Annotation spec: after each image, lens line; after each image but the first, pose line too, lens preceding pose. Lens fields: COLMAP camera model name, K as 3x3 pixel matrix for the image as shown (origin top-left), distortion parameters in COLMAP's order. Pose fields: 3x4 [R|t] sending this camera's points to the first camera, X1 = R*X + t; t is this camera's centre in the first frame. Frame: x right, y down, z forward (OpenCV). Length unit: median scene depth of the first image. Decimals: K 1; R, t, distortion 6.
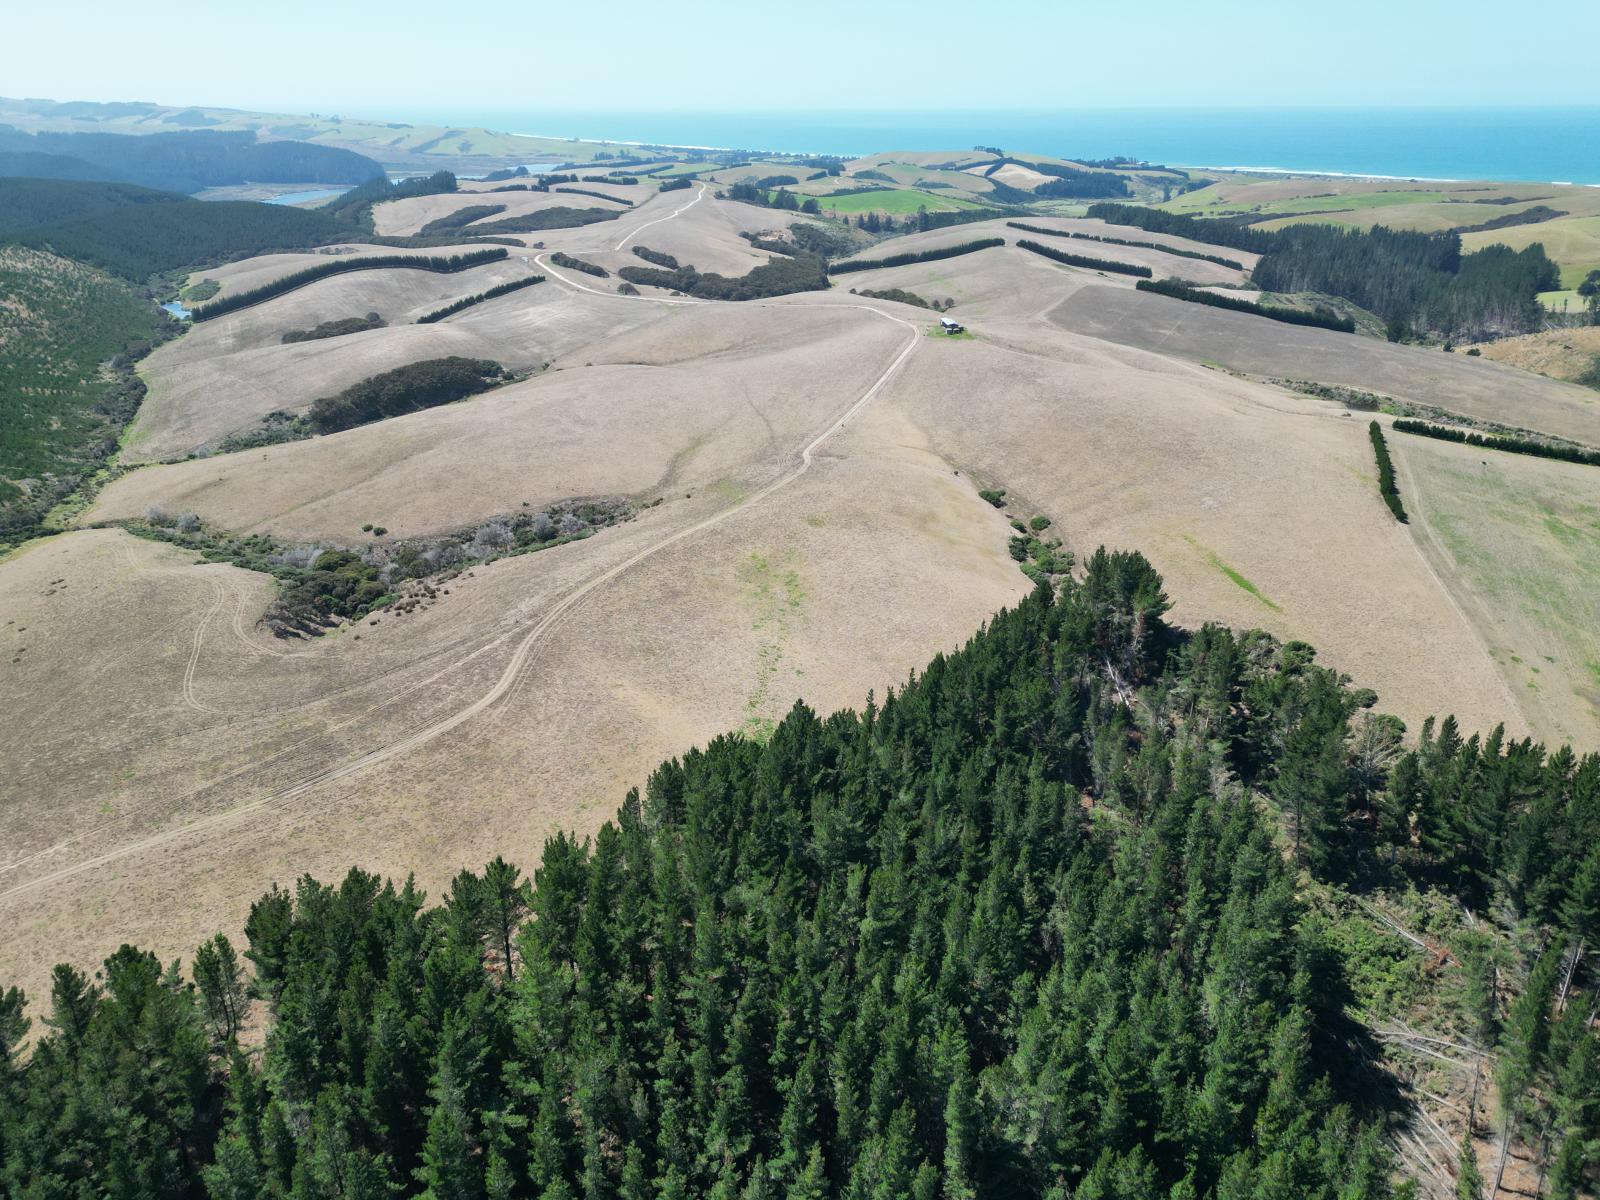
lens RADIAL K [[1106.8, 0, 800.0], [0, 1106.8, 600.0], [0, 0, 1]] dist [0.073404, -0.067471]
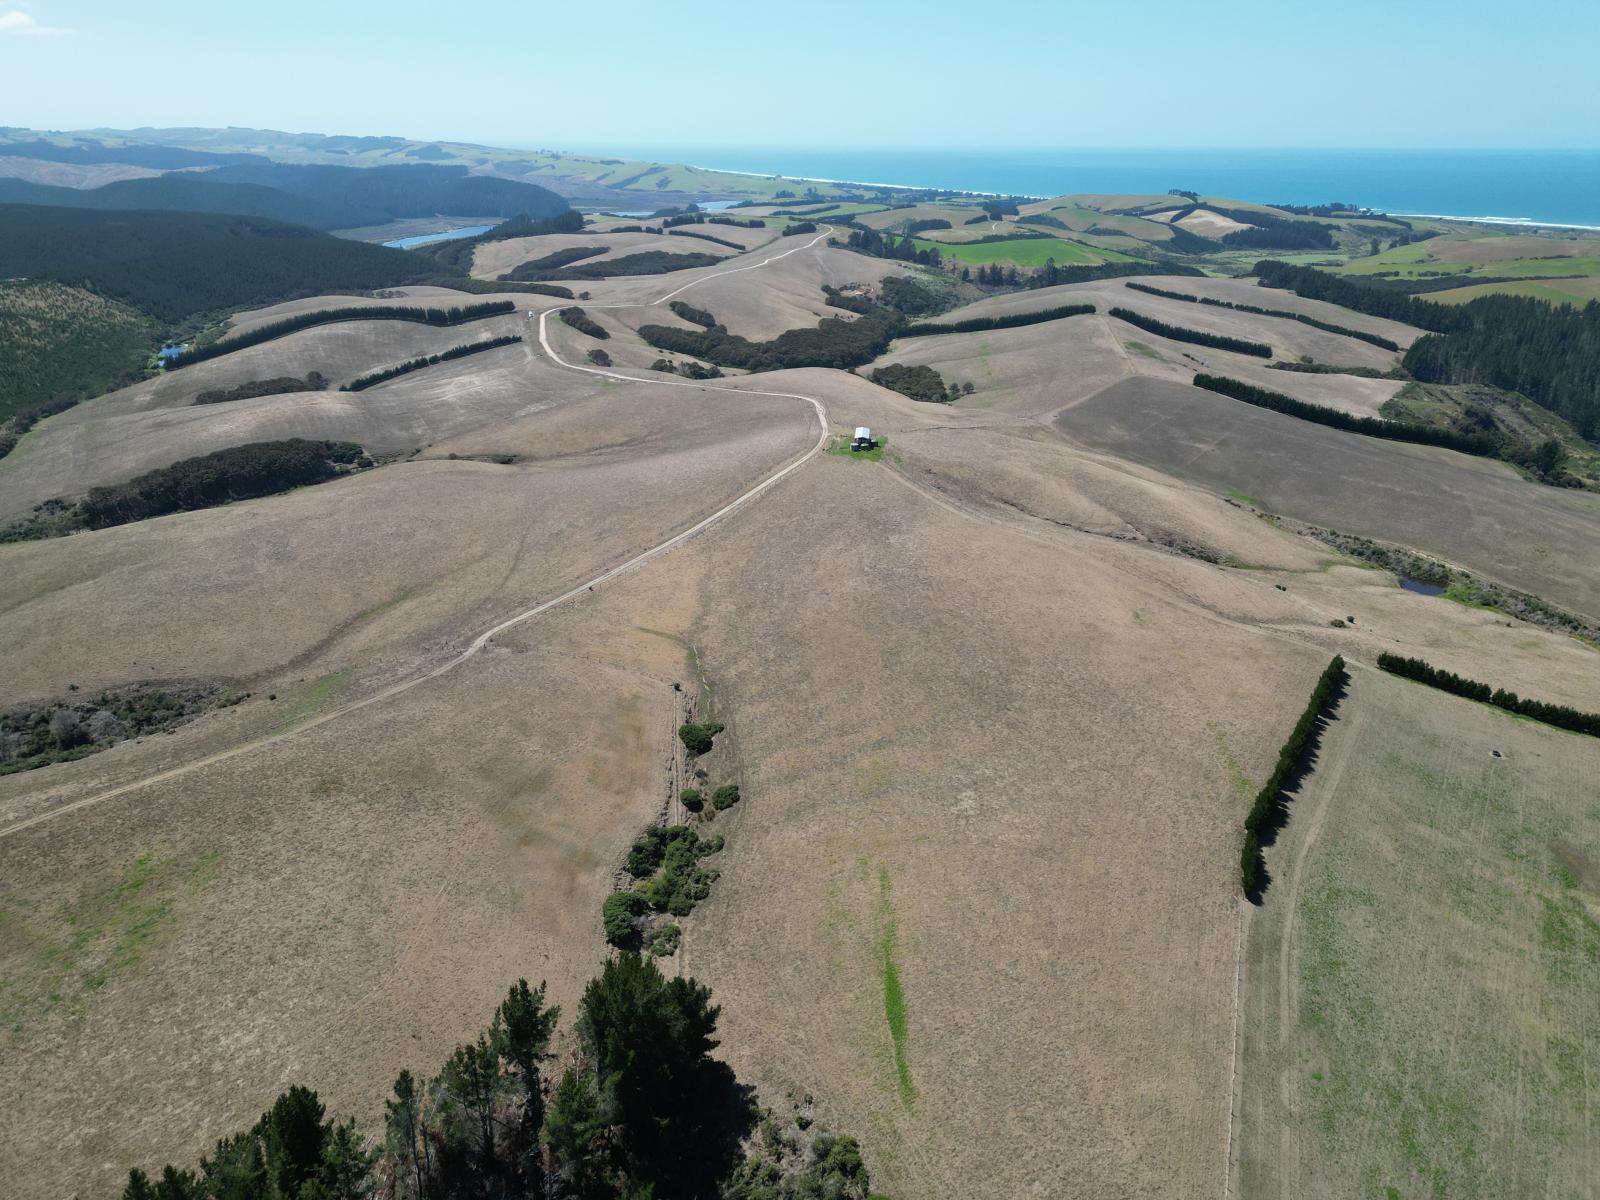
lens RADIAL K [[1106.8, 0, 800.0], [0, 1106.8, 600.0], [0, 0, 1]] dist [0.073404, -0.067471]
pose [[0.982043, 0.080127, -0.170795, 0.125107], [-0.084849, 0.996183, -0.020517, -0.060681], [0.168499, 0.034640, 0.985093, 0.122809]]
